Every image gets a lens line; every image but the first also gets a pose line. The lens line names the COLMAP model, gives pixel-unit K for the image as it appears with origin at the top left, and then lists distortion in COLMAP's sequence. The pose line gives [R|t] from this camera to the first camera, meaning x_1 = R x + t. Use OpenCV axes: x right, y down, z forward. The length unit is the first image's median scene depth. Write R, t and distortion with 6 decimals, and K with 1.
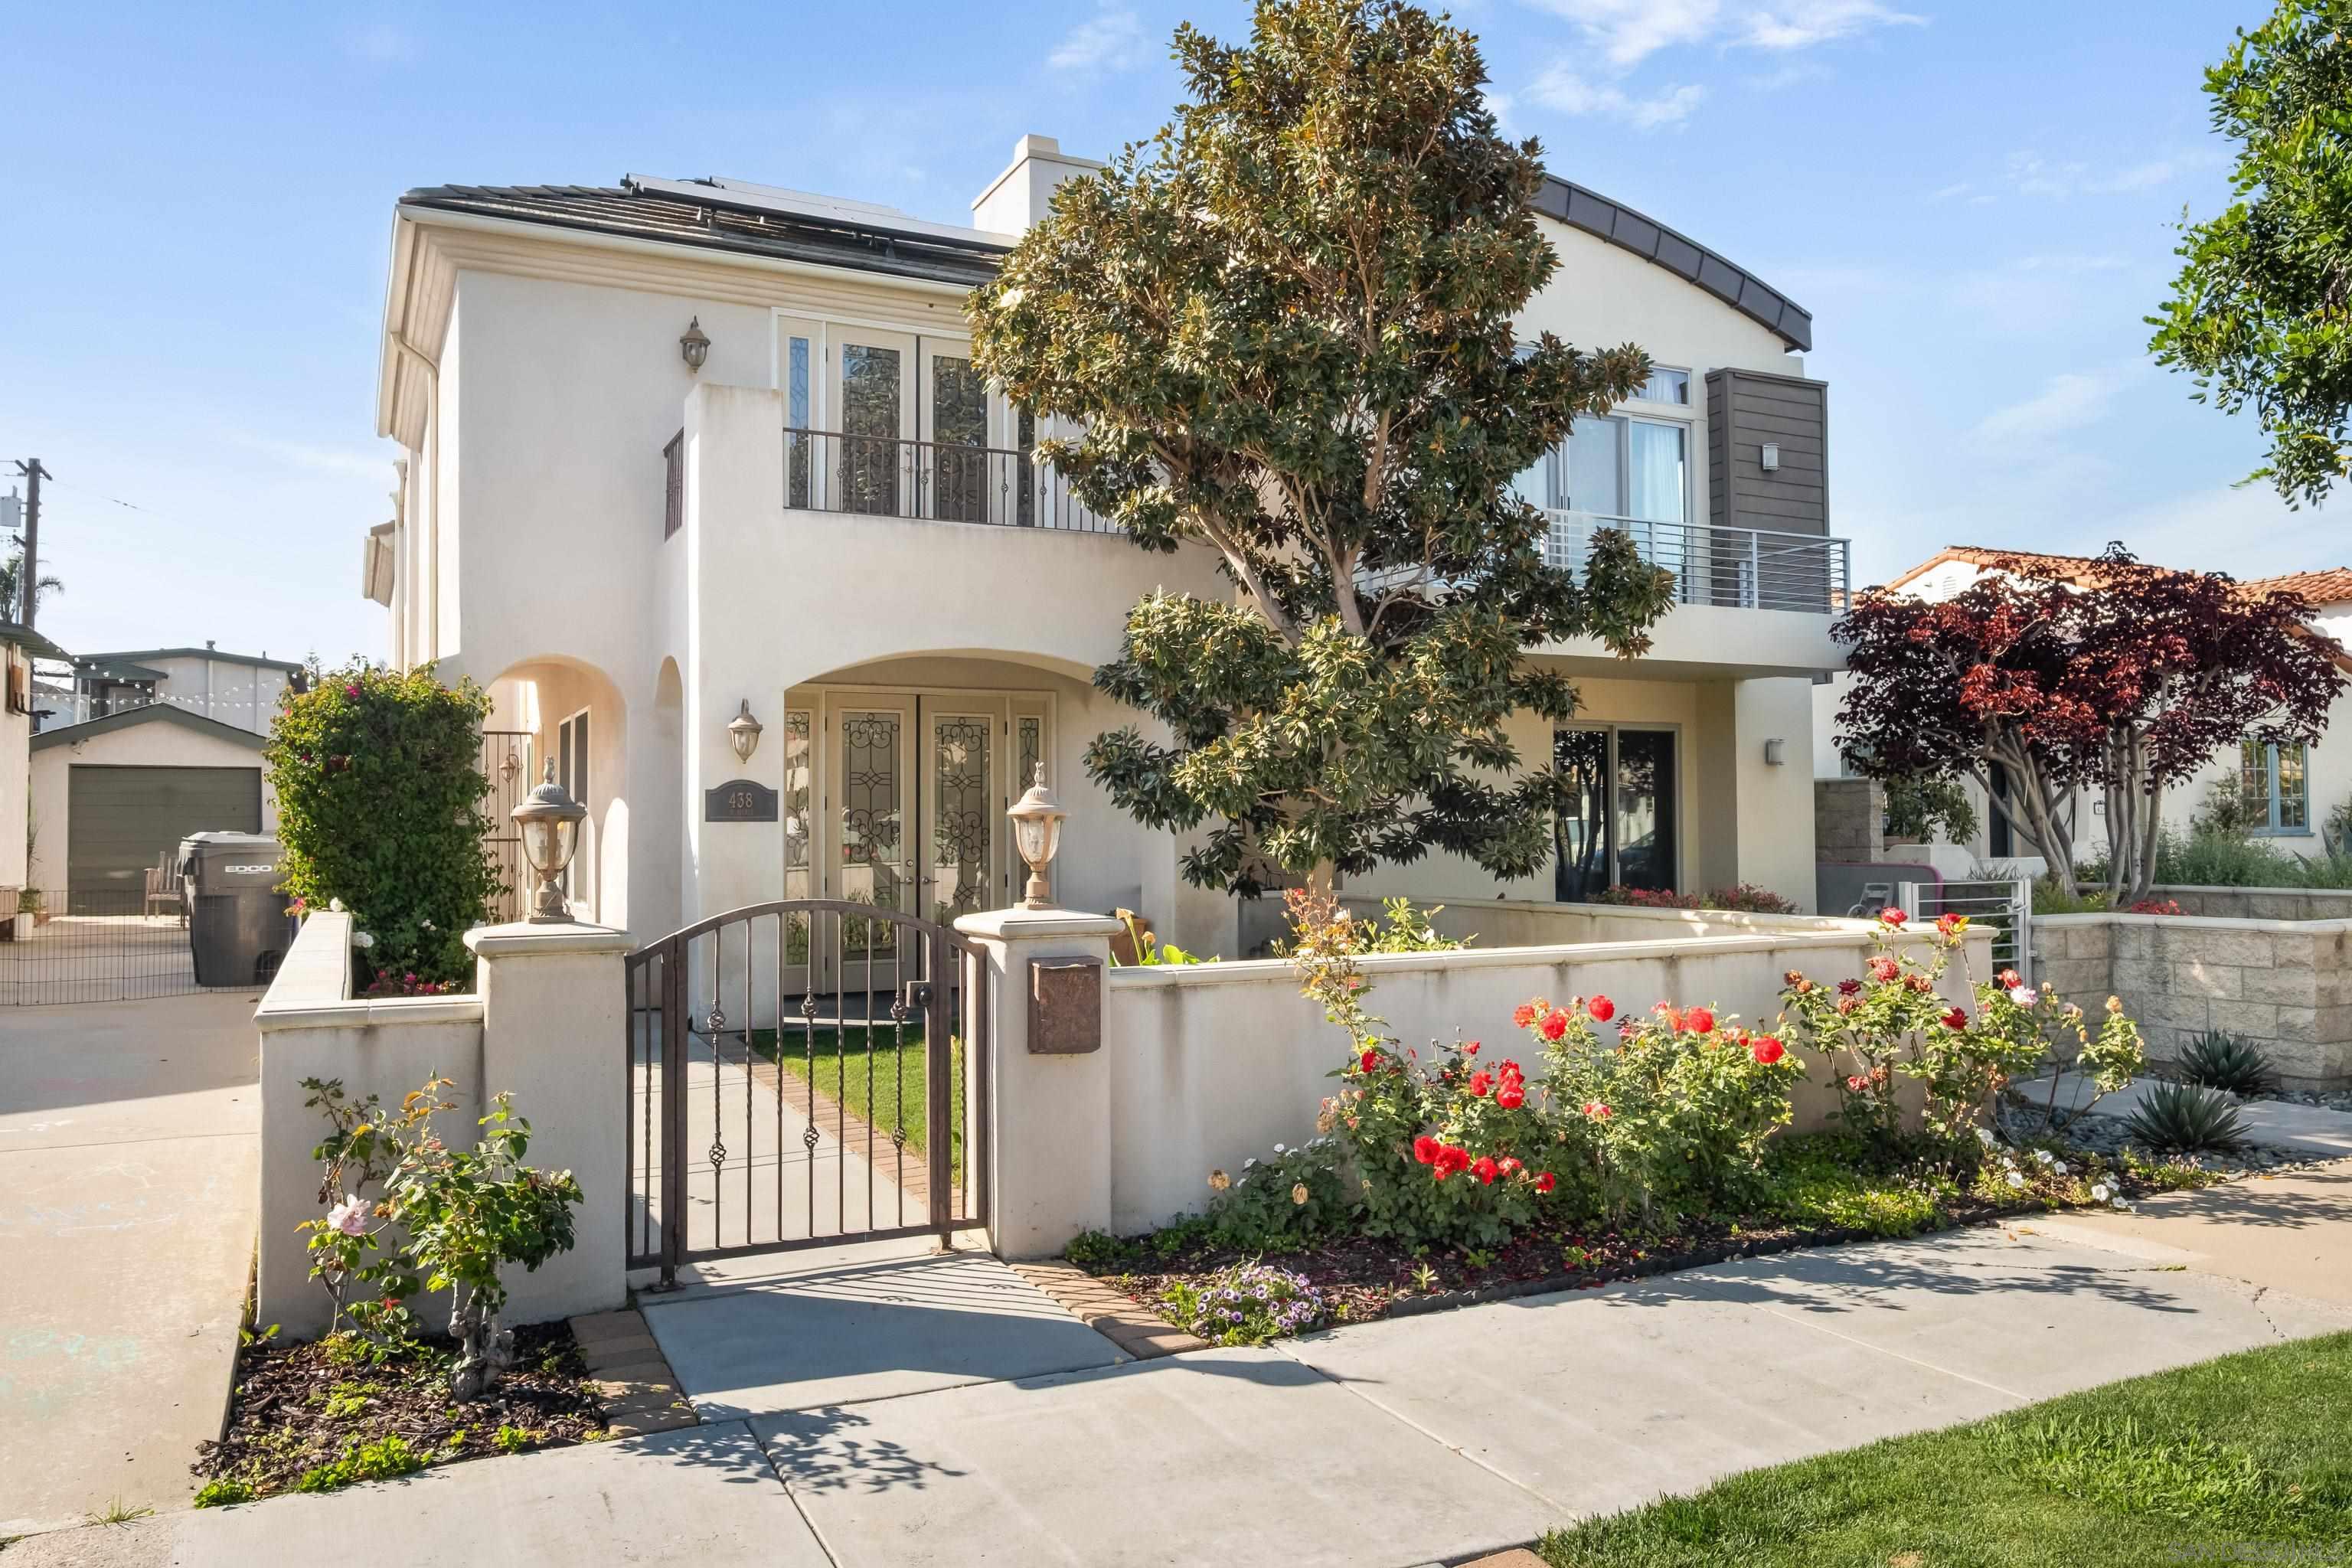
lens RADIAL K [[1685.0, 0, 1179.3], [0, 1685.0, 787.9], [0, 0, 1]] dist [-0.001896, -0.000261]
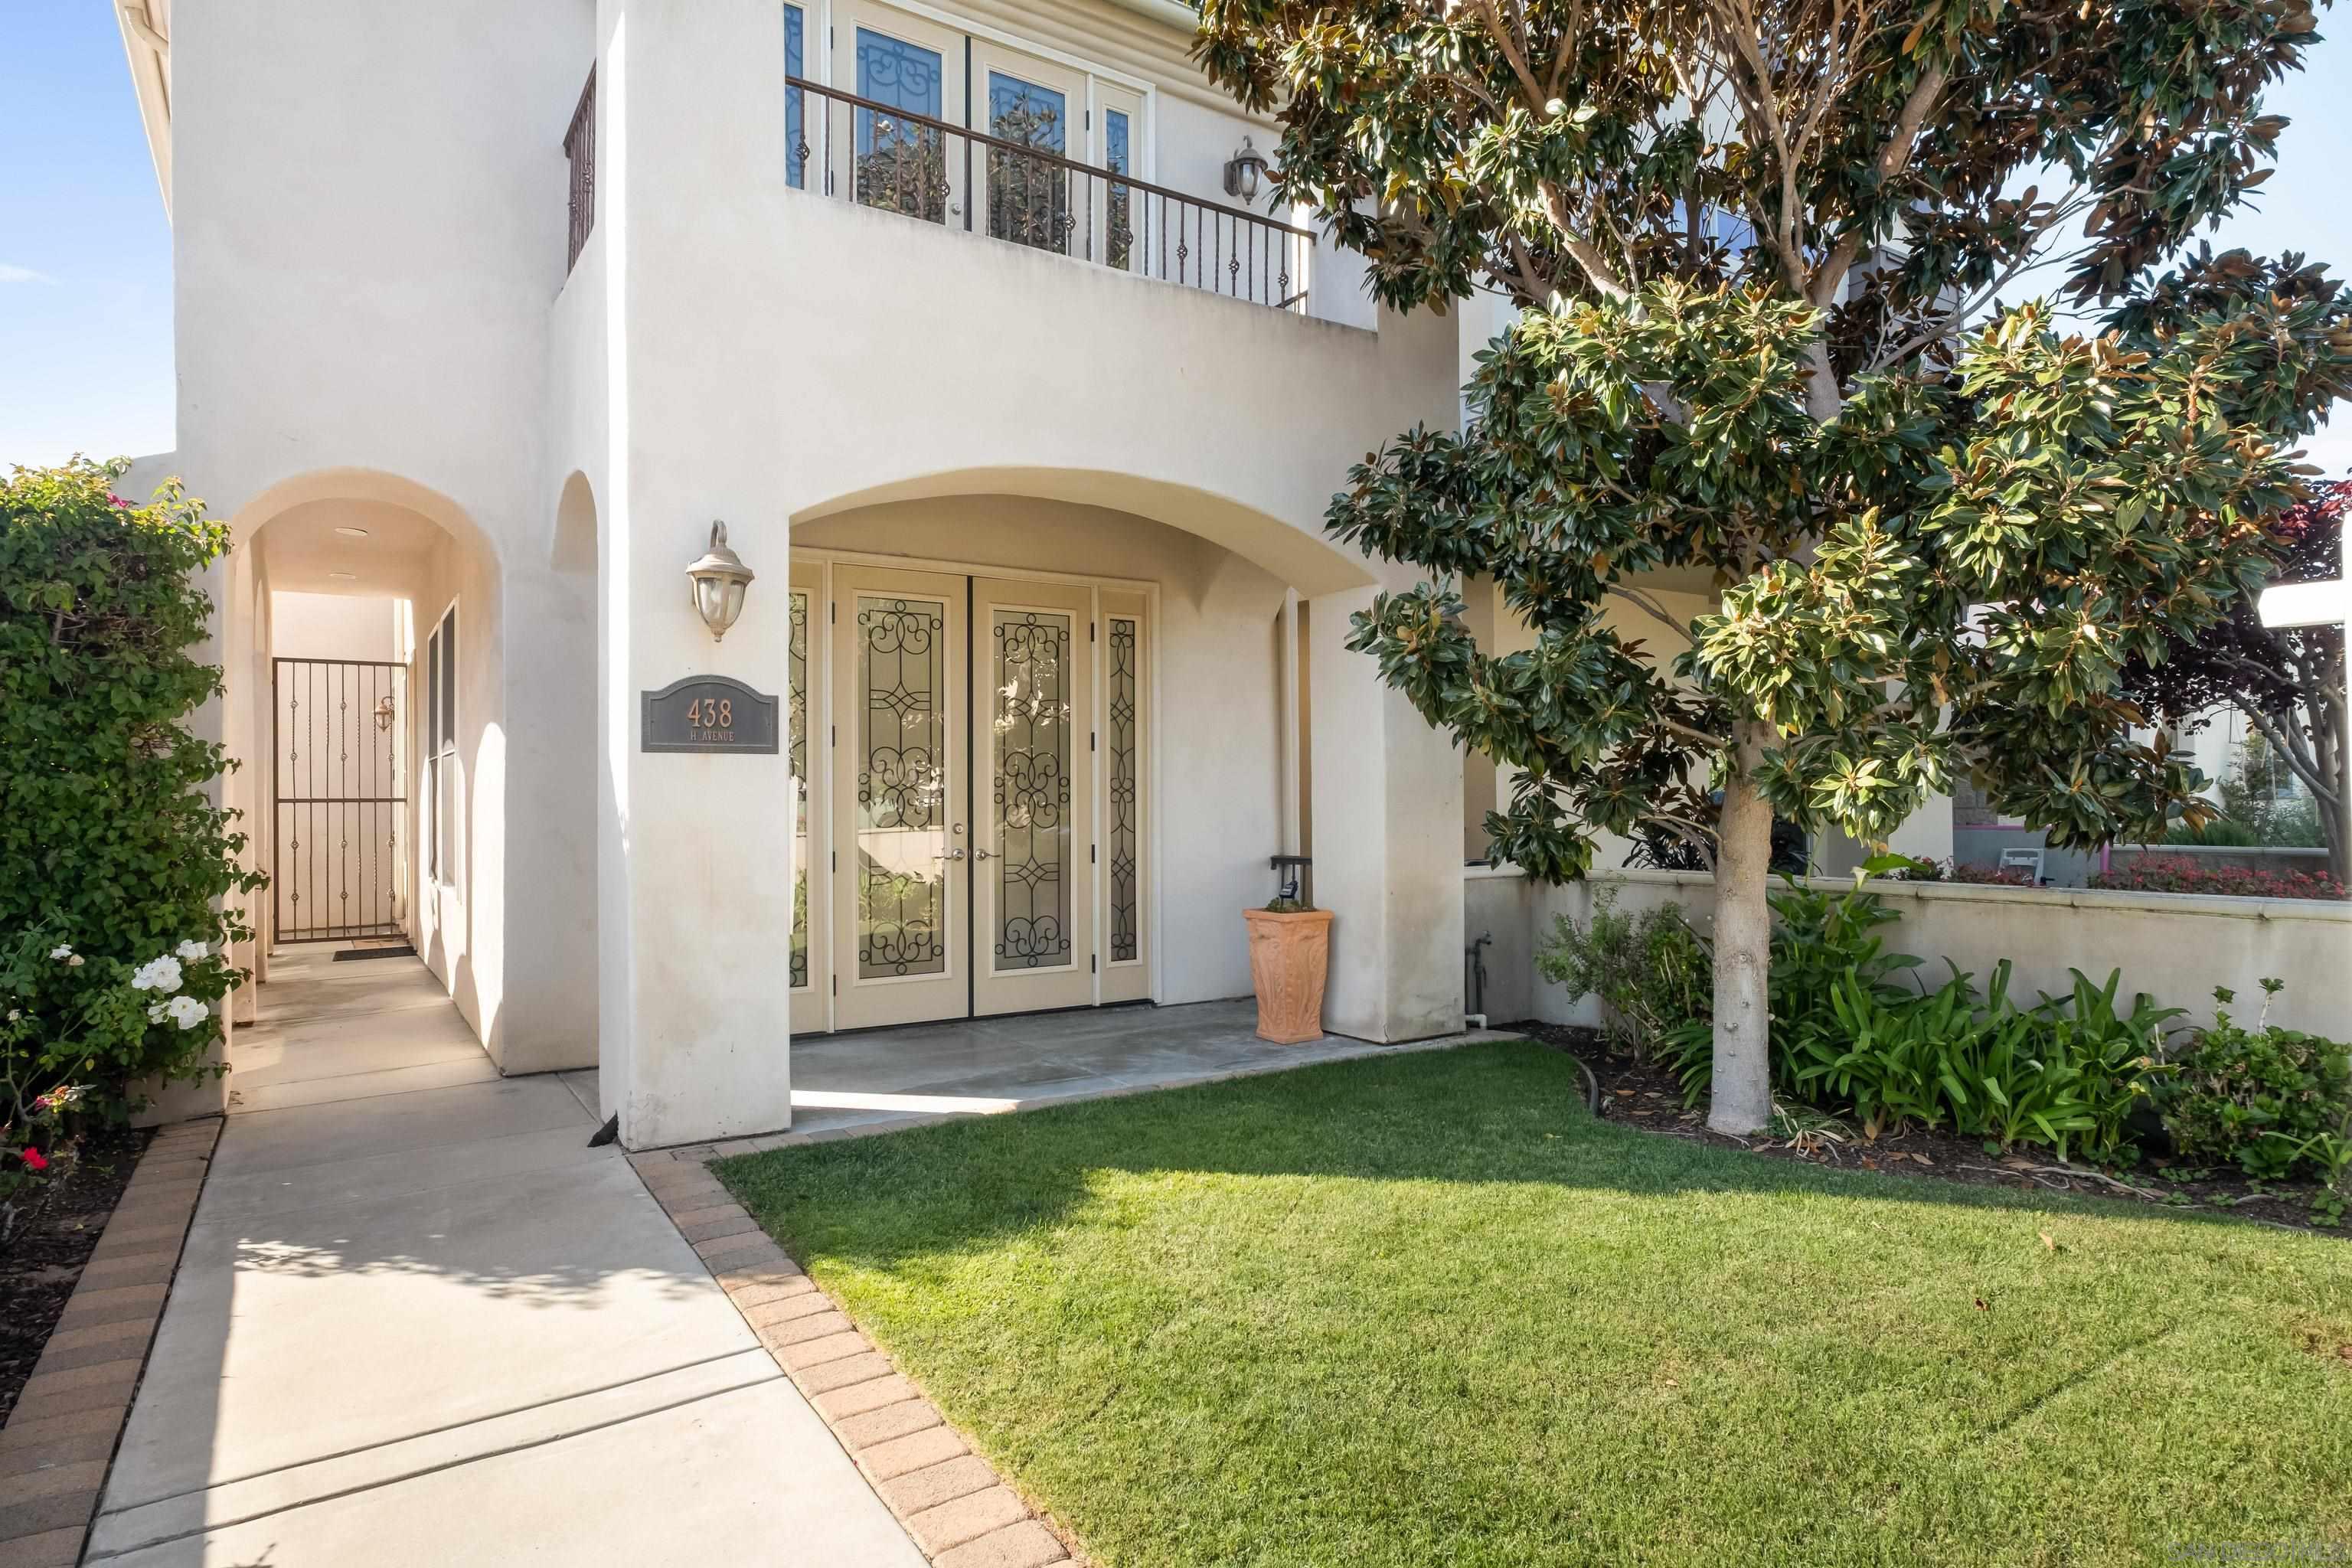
lens RADIAL K [[1302.1, 0, 1169.3], [0, 1302.1, 790.7], [0, 0, 1]] dist [-0.000685, 0.000085]
pose [[0.993027, 0.000809, 0.117882, -0.157802], [-0.002688, 0.999872, 0.015781, 0.024438], [-0.117855, -0.015988, 0.992902, 0.549989]]
